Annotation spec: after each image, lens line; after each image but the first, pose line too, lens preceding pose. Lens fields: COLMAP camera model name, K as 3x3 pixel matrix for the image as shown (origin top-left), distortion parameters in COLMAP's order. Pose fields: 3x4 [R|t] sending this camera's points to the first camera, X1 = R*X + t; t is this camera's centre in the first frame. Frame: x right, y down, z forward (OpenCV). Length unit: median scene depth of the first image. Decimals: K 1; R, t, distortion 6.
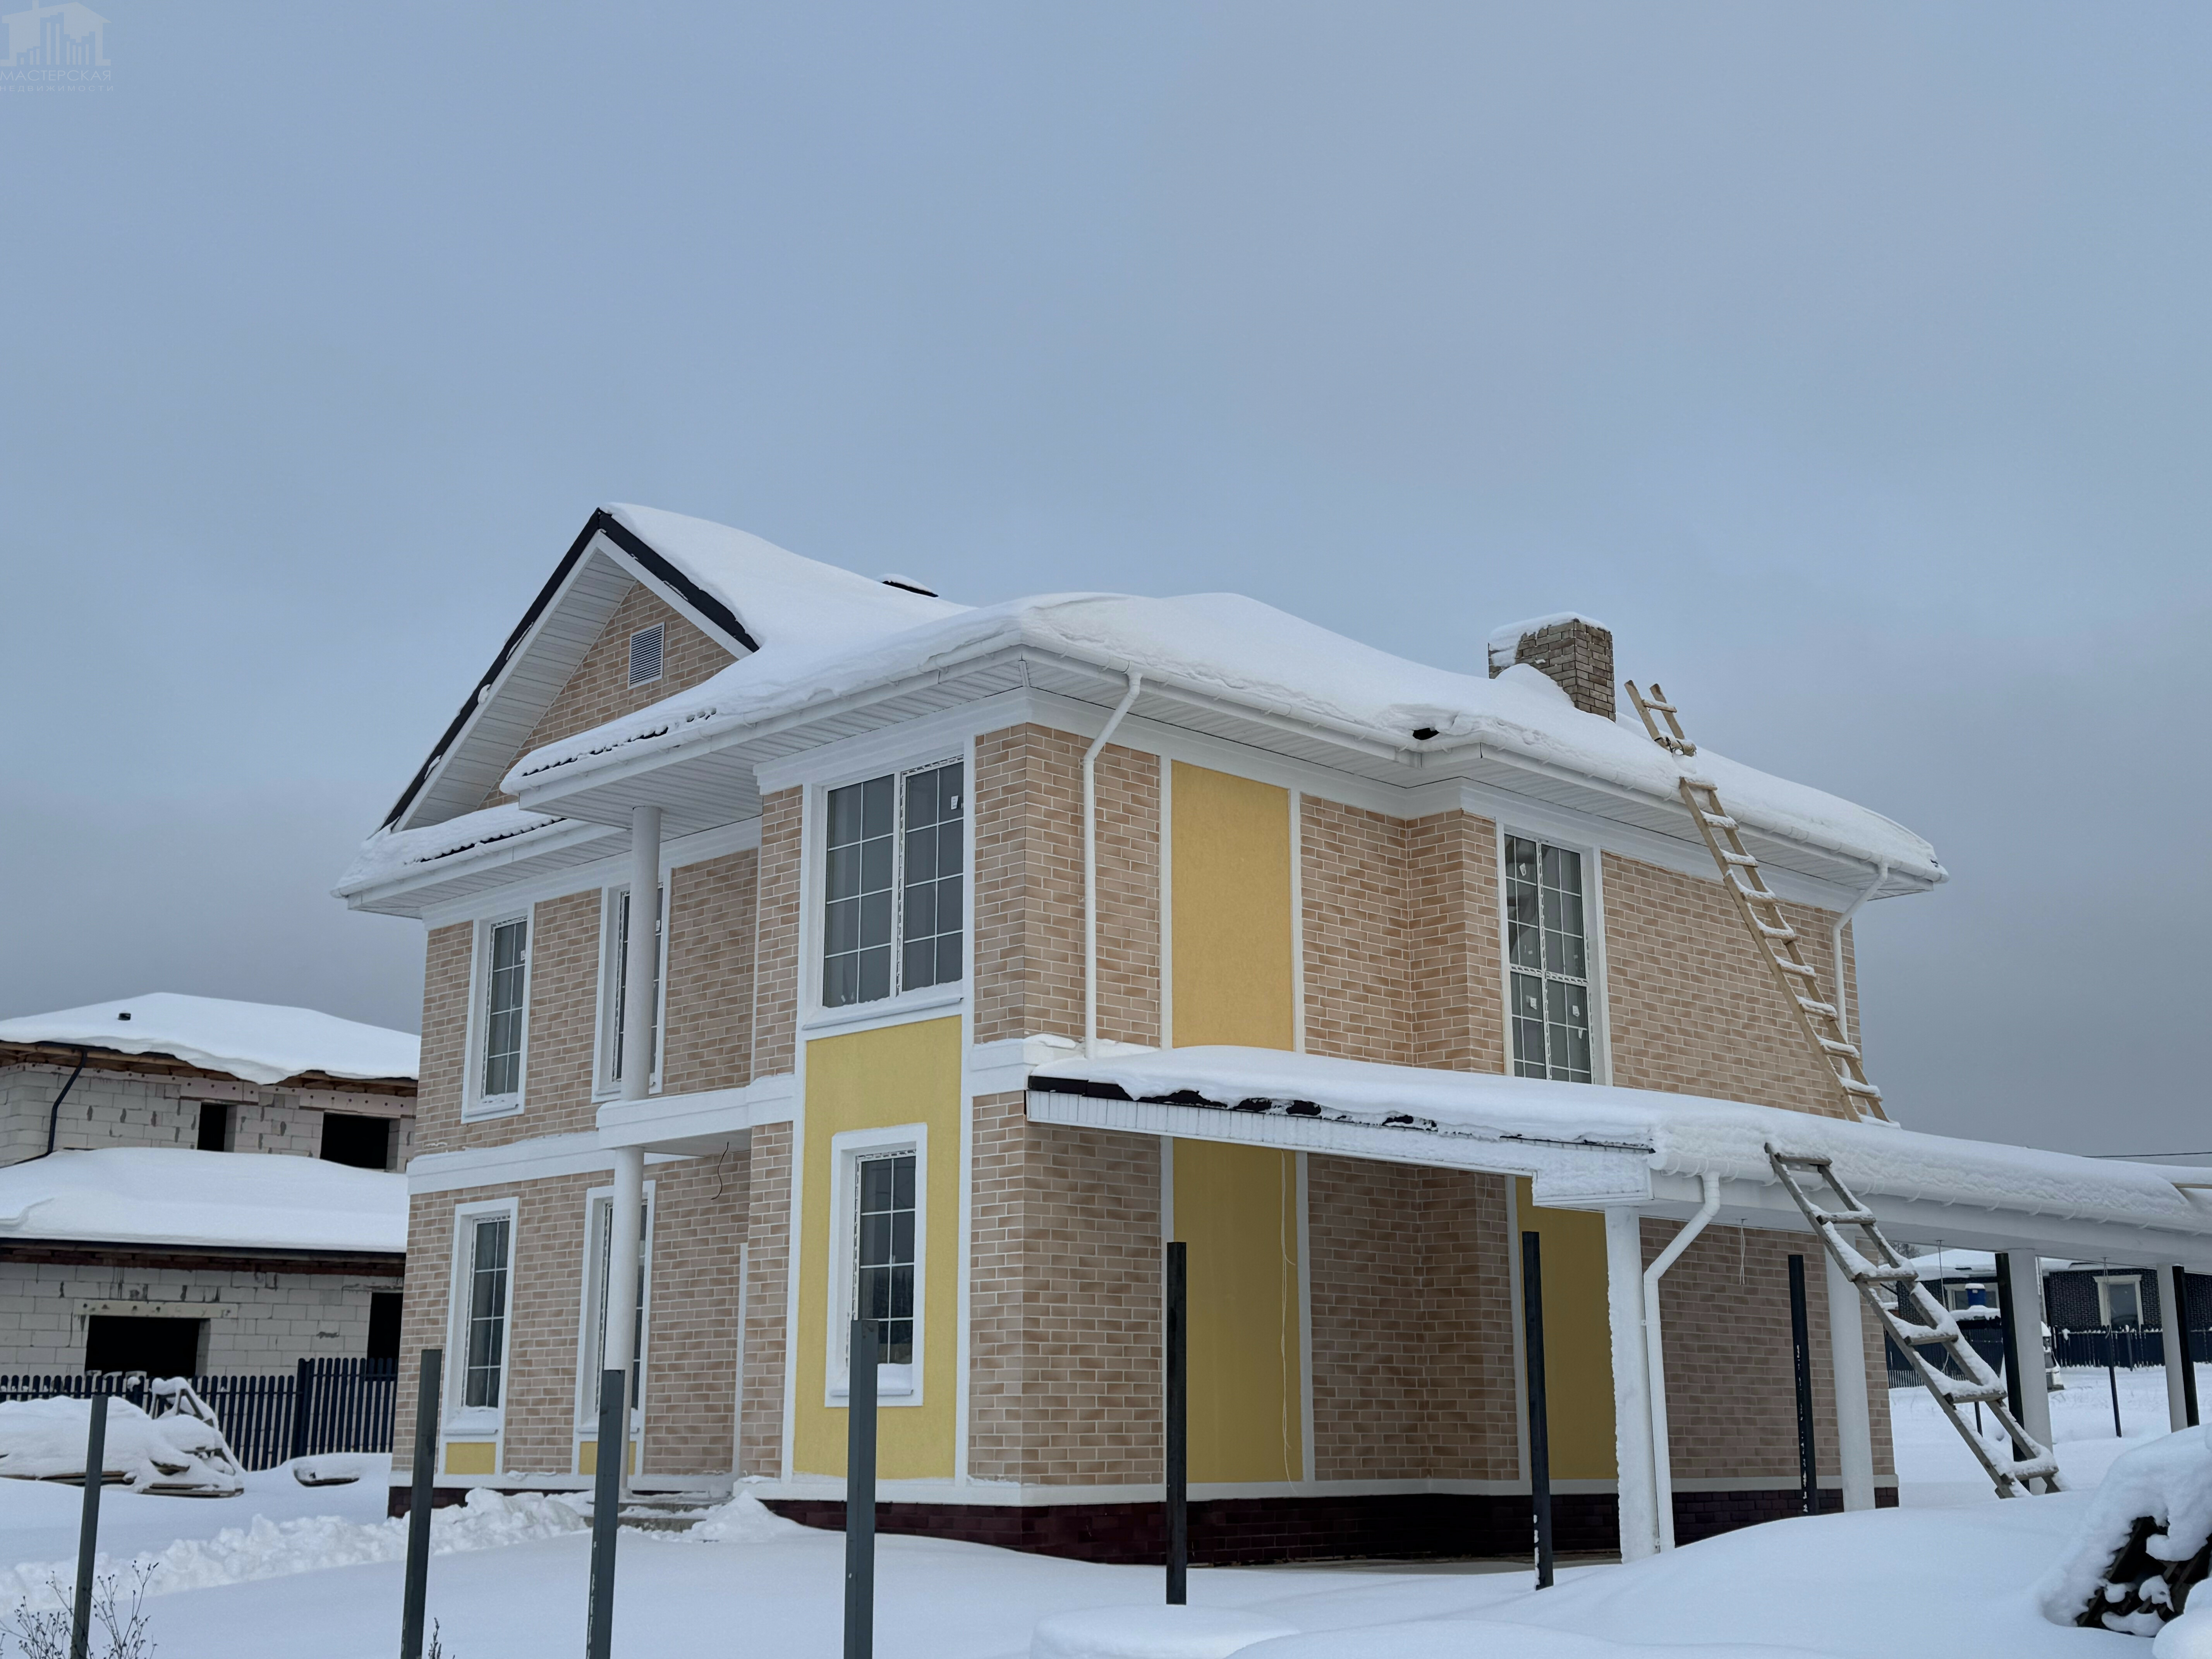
lens RADIAL K [[2551.9, 0, 1107.3], [0, 2551.9, 826.3], [0, 0, 1]] dist [0.155742, 0.000000]
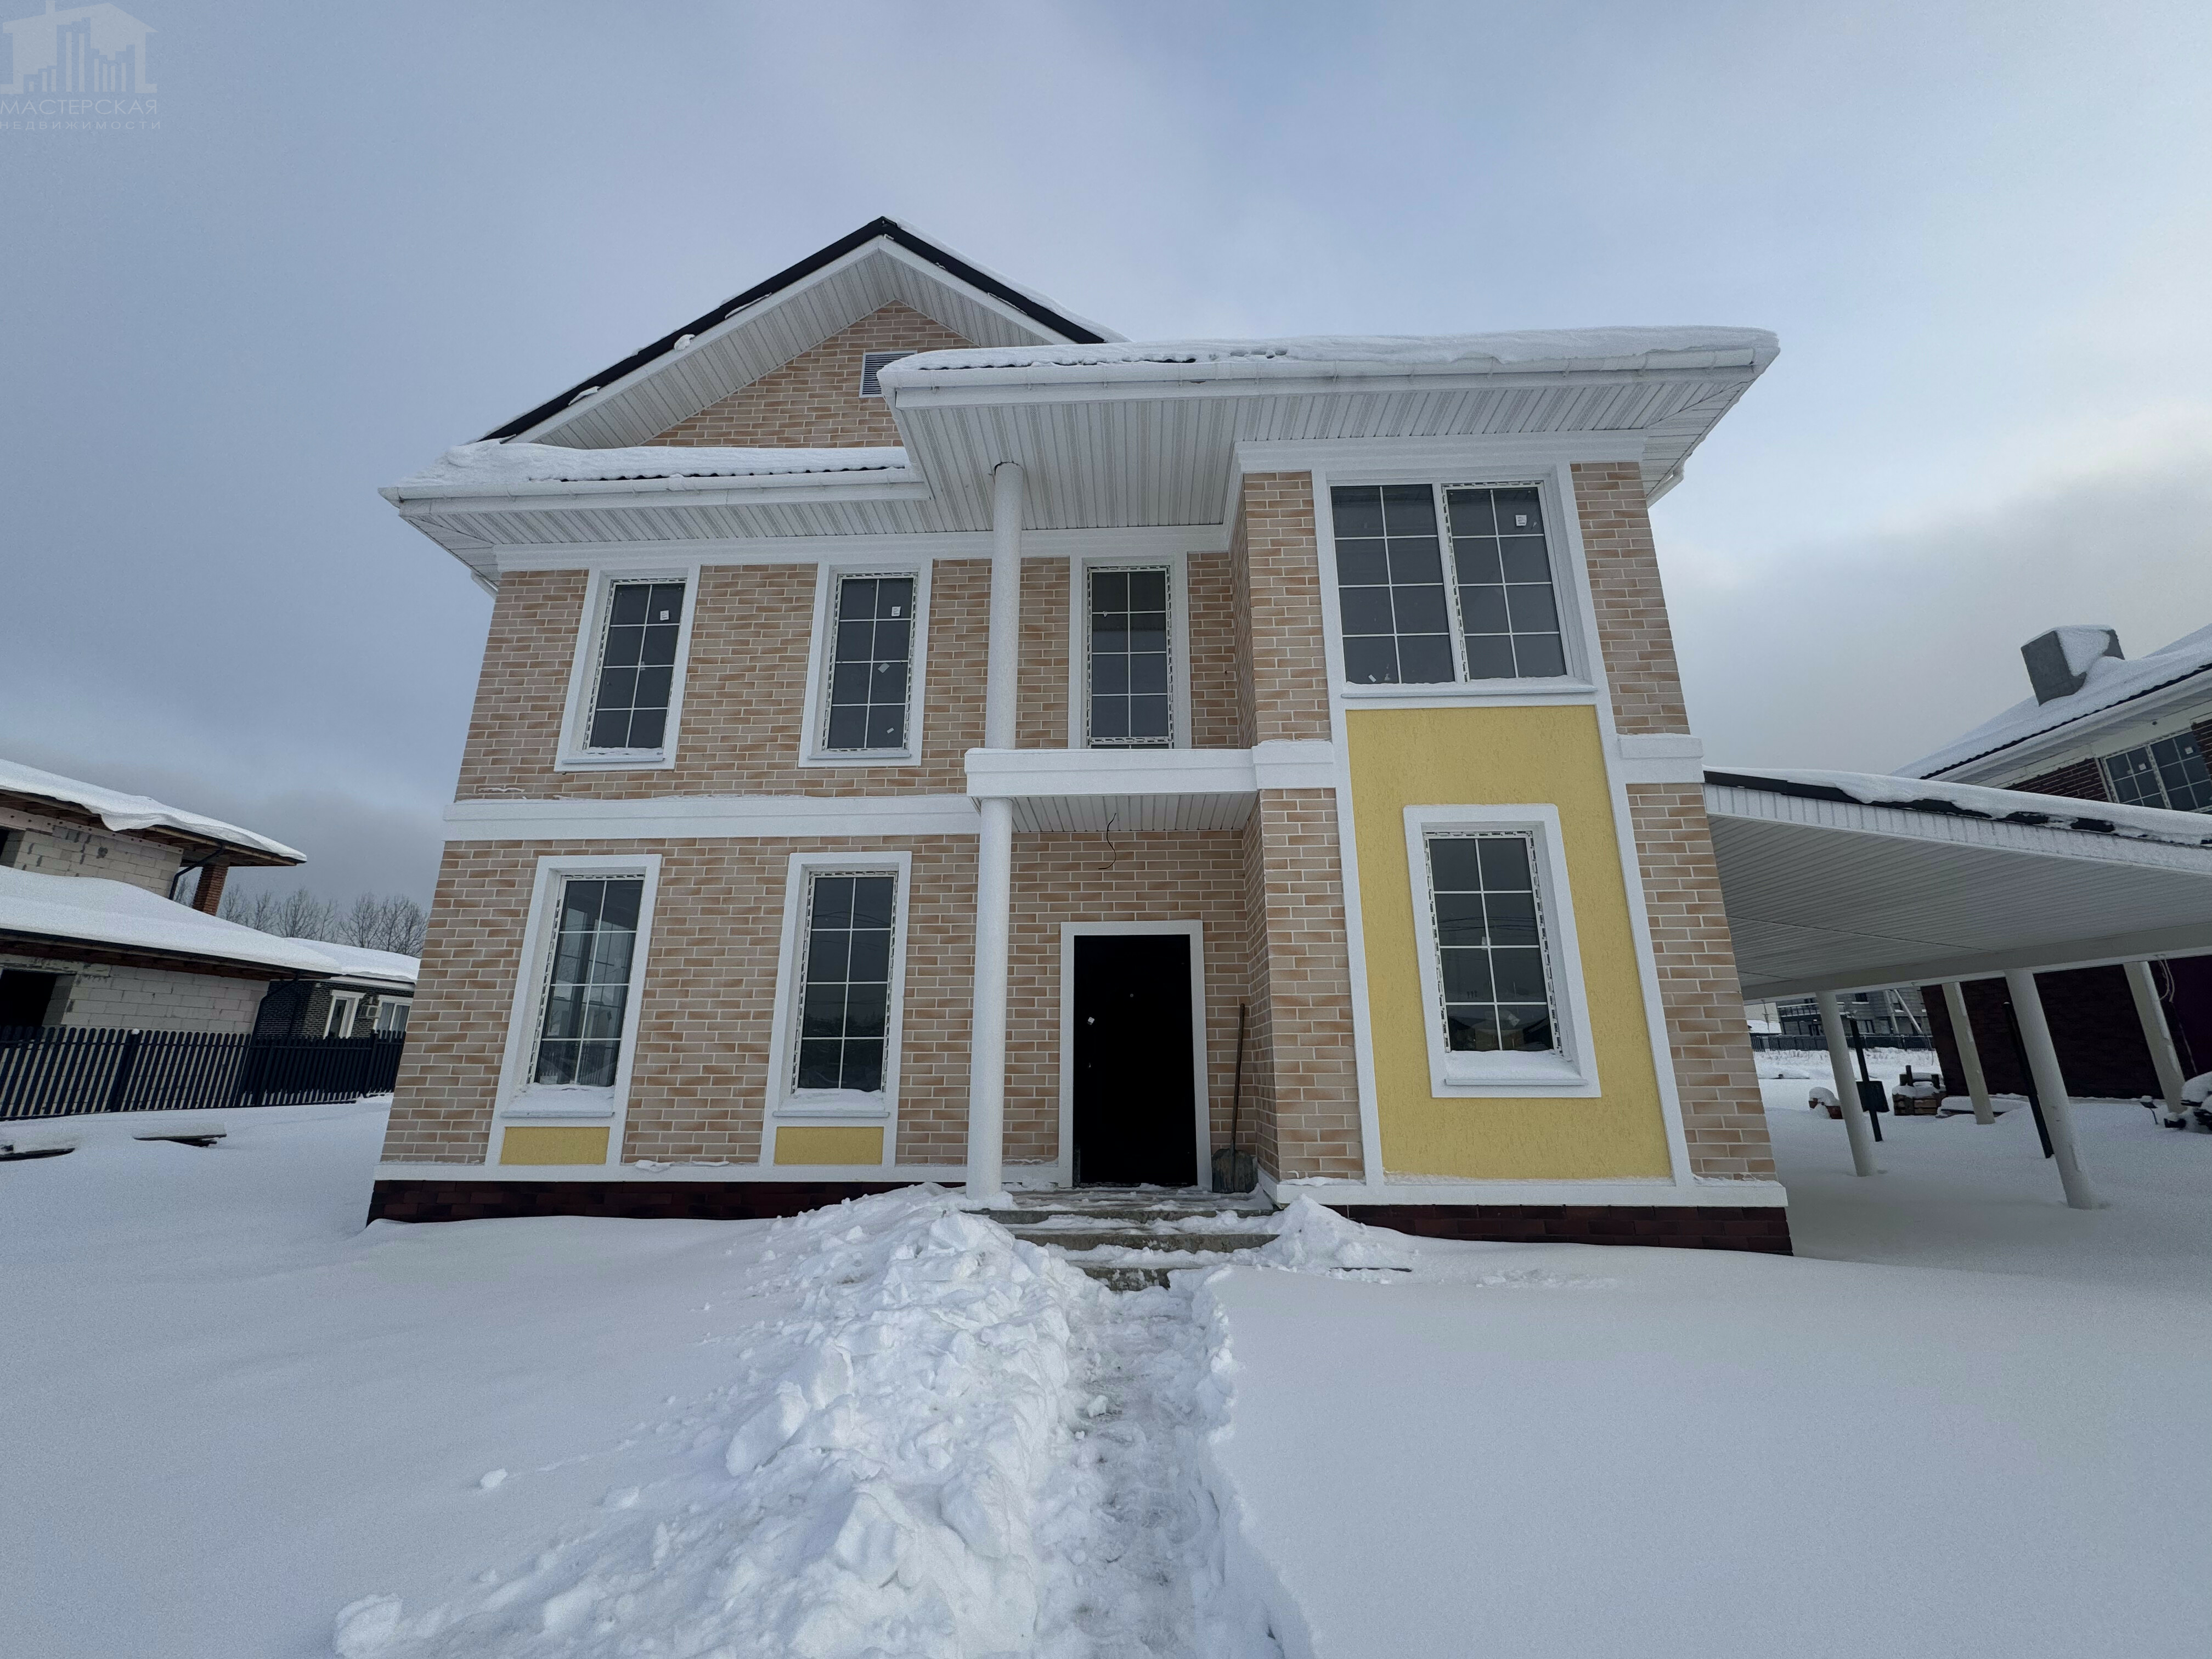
lens RADIAL K [[883.7, 0, 1103.7], [0, 883.7, 829.3], [0, 0, 1]] dist [-0.000767, 0.000249]
pose [[0.734245, 0.183141, 0.653716, -0.391842], [-0.152557, 0.982809, -0.103988, 0.175976], [-0.661522, -0.023376, 0.749561, 0.814390]]
